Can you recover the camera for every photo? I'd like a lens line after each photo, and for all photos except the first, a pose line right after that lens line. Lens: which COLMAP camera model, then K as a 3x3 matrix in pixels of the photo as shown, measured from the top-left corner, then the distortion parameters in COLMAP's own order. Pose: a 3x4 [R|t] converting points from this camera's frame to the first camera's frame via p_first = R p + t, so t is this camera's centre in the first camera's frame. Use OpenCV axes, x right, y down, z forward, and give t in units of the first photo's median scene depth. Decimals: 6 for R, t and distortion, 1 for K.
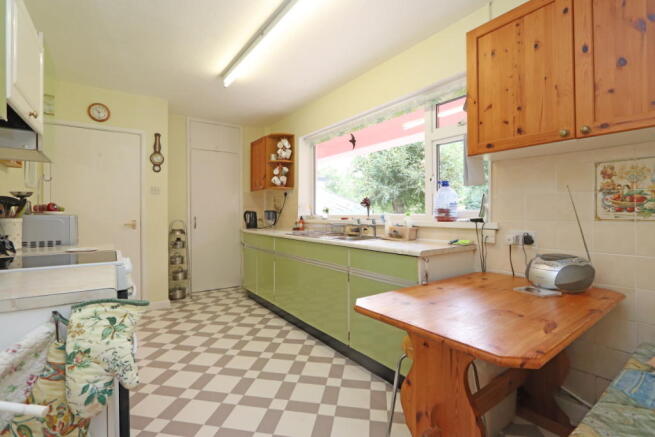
lens RADIAL K [[305.8, 0, 327.5], [0, 305.8, 218.5], [0, 0, 1]] dist [-0.003019, -0.000427]
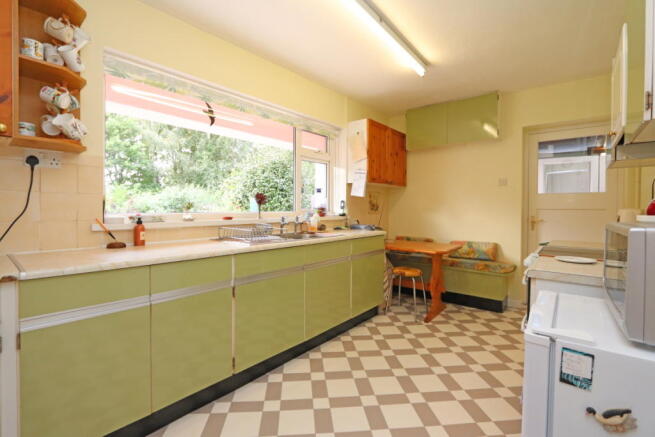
lens RADIAL K [[294.9, 0, 316.5], [0, 294.9, 212.6], [0, 0, 1]] dist [-0.001588, -0.000159]
pose [[-0.223704, -0.033084, 0.974096, -0.956486], [-0.005482, 0.999451, 0.032686, -0.052035], [-0.974642, 0.001972, -0.223762, 1.264837]]
